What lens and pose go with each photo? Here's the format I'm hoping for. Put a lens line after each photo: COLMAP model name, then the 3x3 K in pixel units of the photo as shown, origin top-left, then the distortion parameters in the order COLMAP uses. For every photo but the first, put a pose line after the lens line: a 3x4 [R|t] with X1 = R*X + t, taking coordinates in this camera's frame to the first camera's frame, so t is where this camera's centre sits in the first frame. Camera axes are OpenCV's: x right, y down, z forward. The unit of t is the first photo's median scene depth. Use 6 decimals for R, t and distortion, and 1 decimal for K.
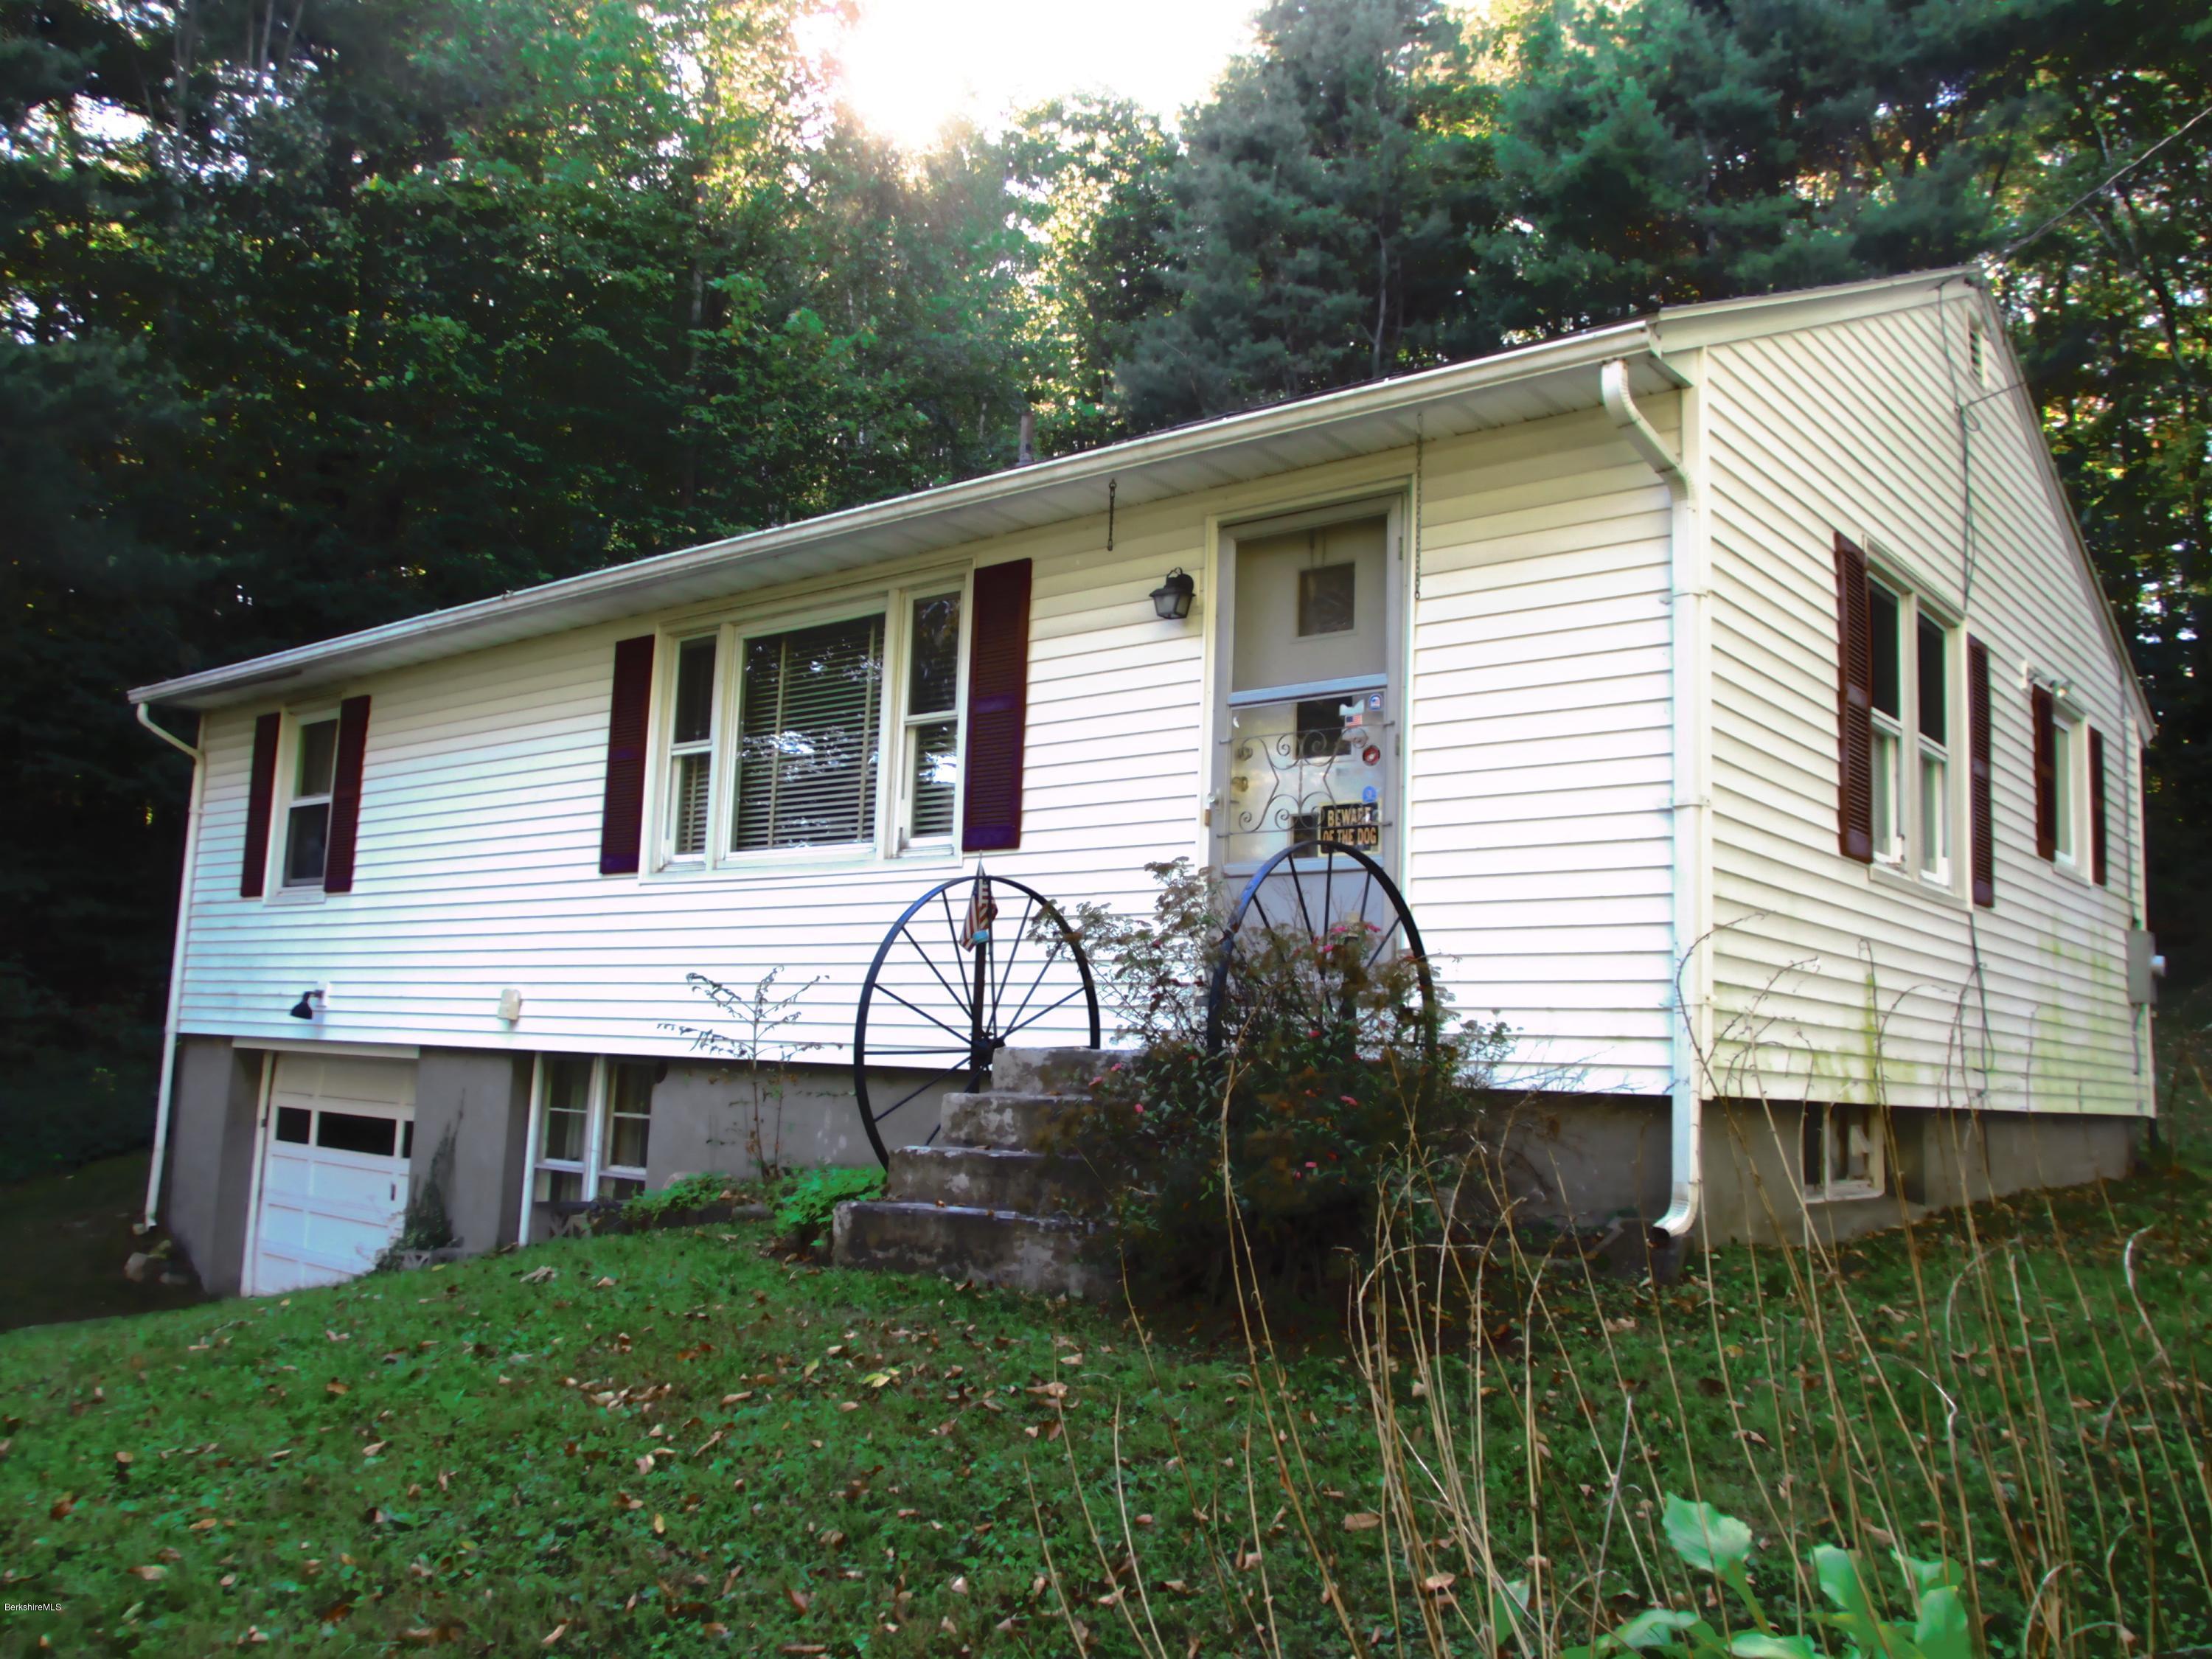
lens RADIAL K [[1830.3, 0, 1105.1], [0, 1830.3, 834.0], [0, 0, 1]] dist [-0.010416, -0.013177]
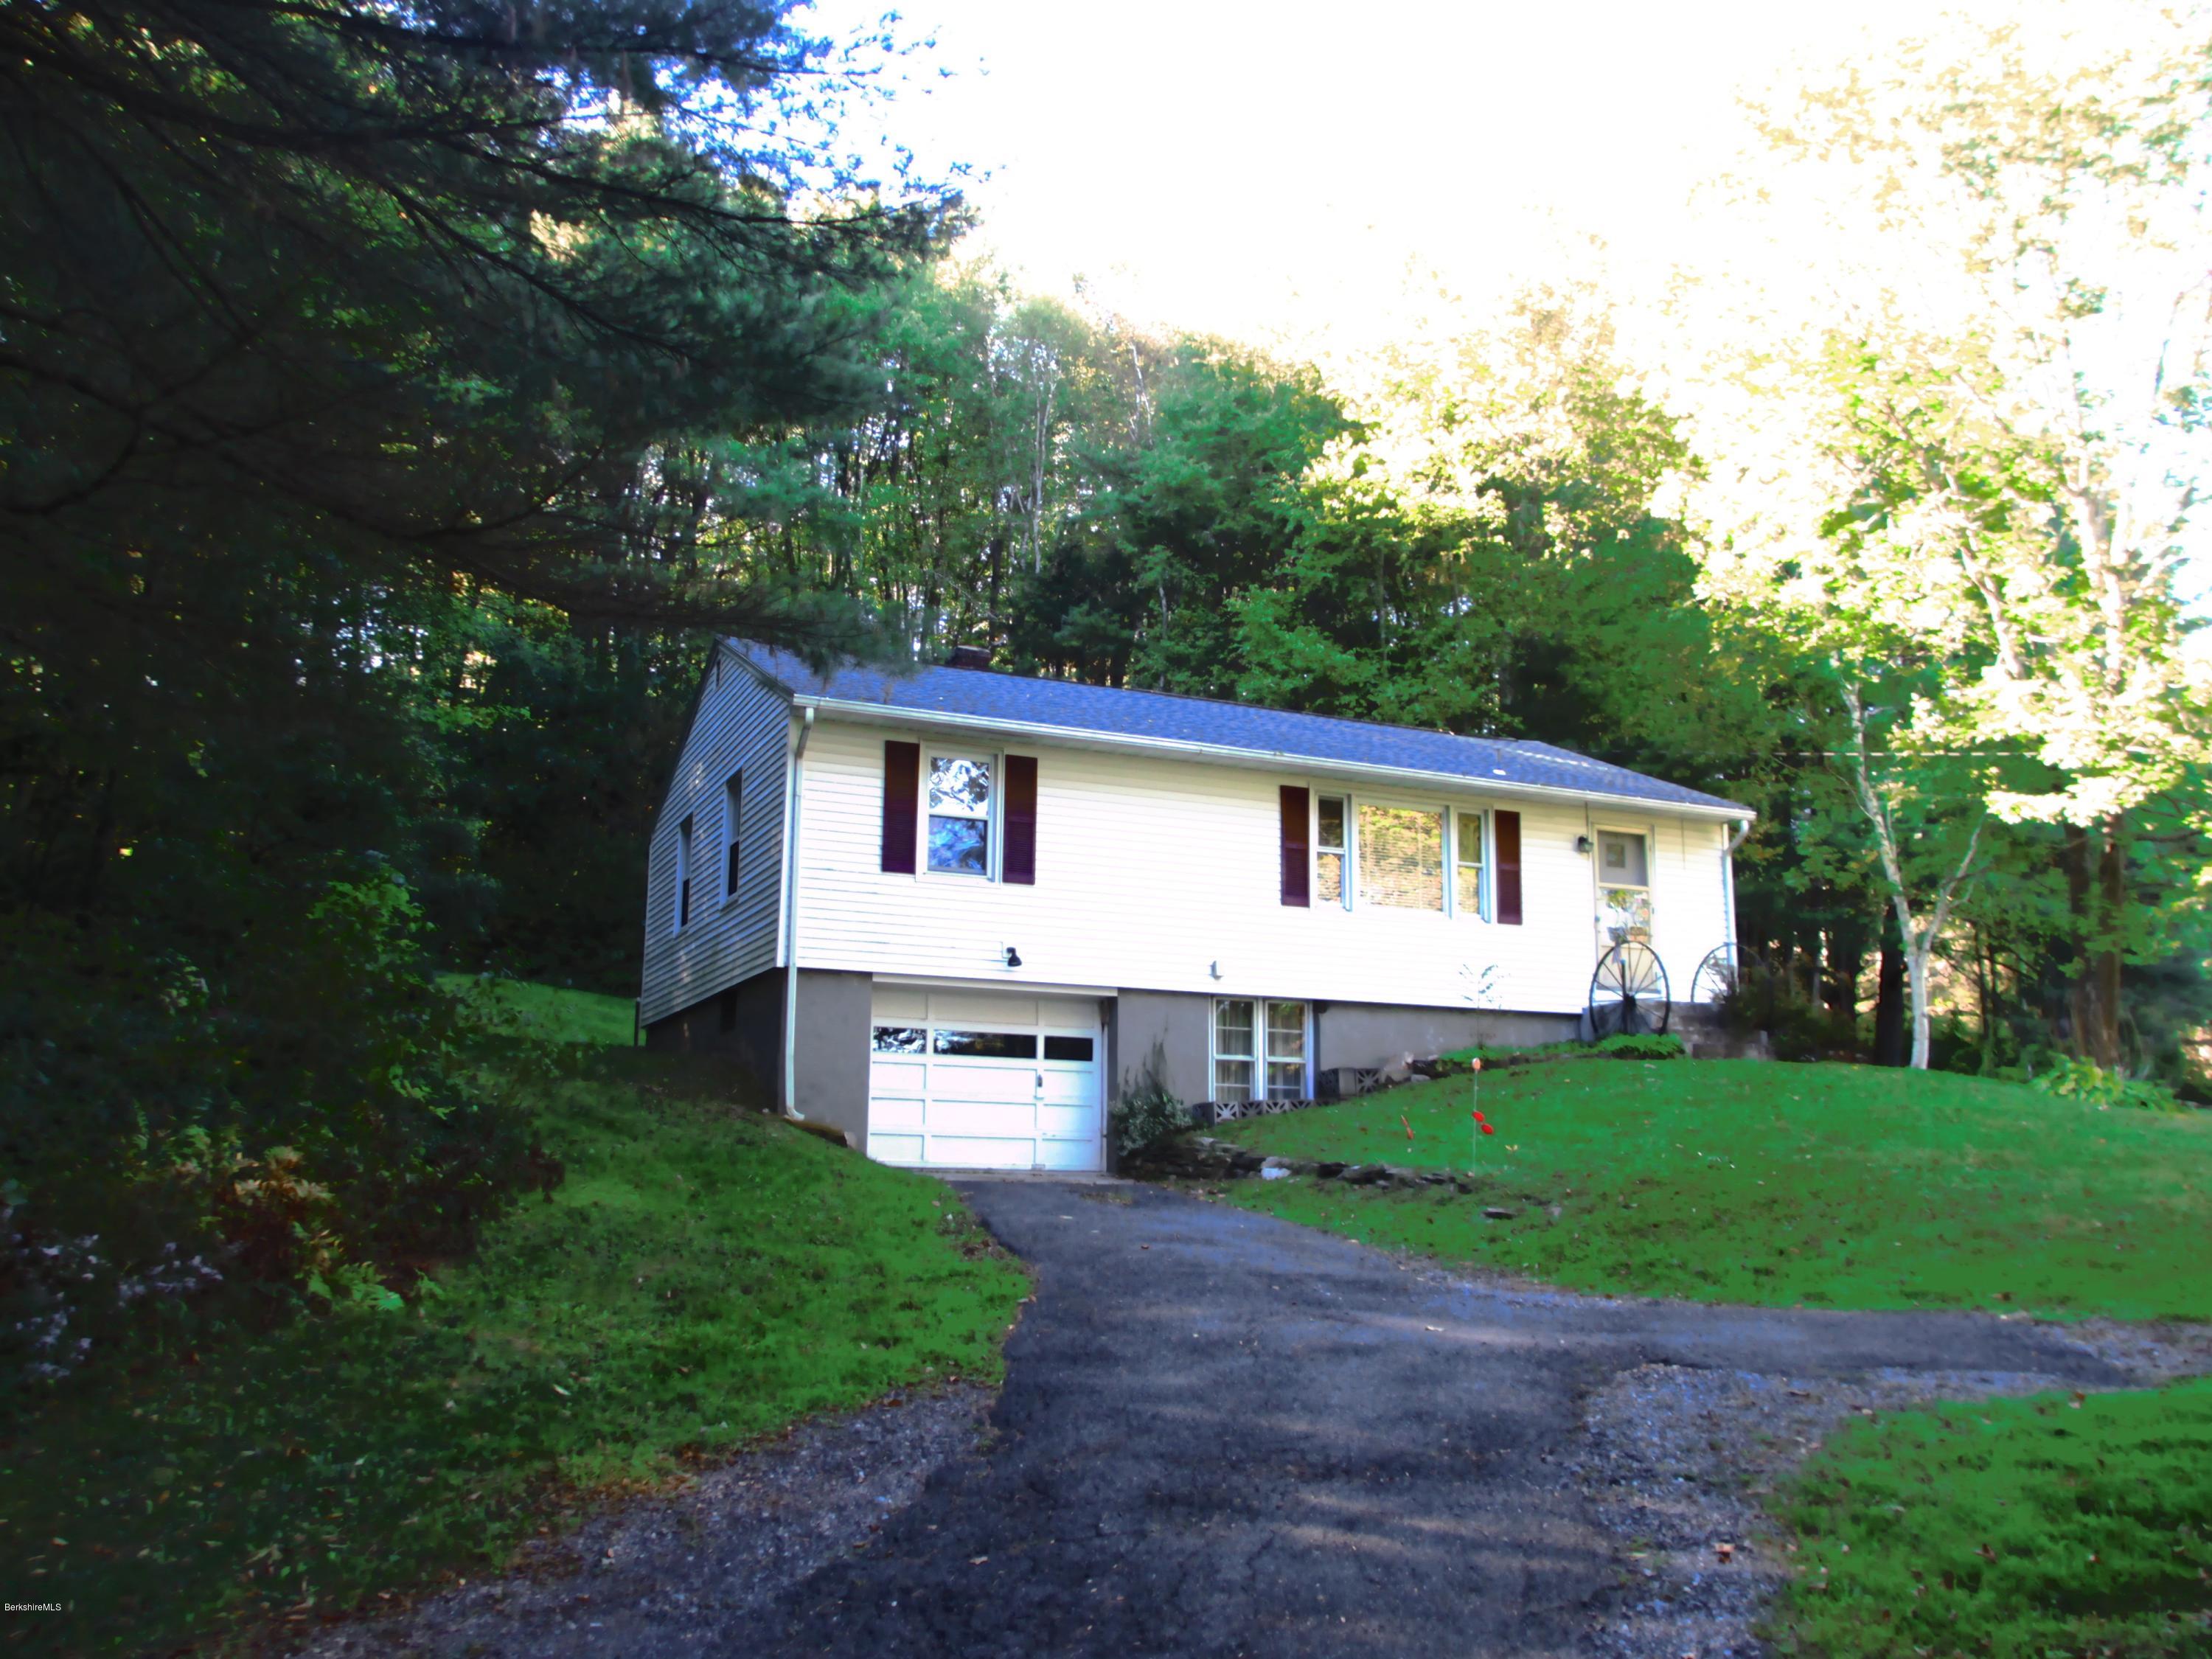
lens RADIAL K [[1830.3, 0, 1103.1], [0, 1830.3, 828.6], [0, 0, 1]] dist [-0.010416, -0.013177]
pose [[0.425825, 0.132773, 0.895011, -2.014468], [-0.115178, 0.989082, -0.091930, 0.136406], [-0.897445, -0.063939, 0.436468, 0.325502]]
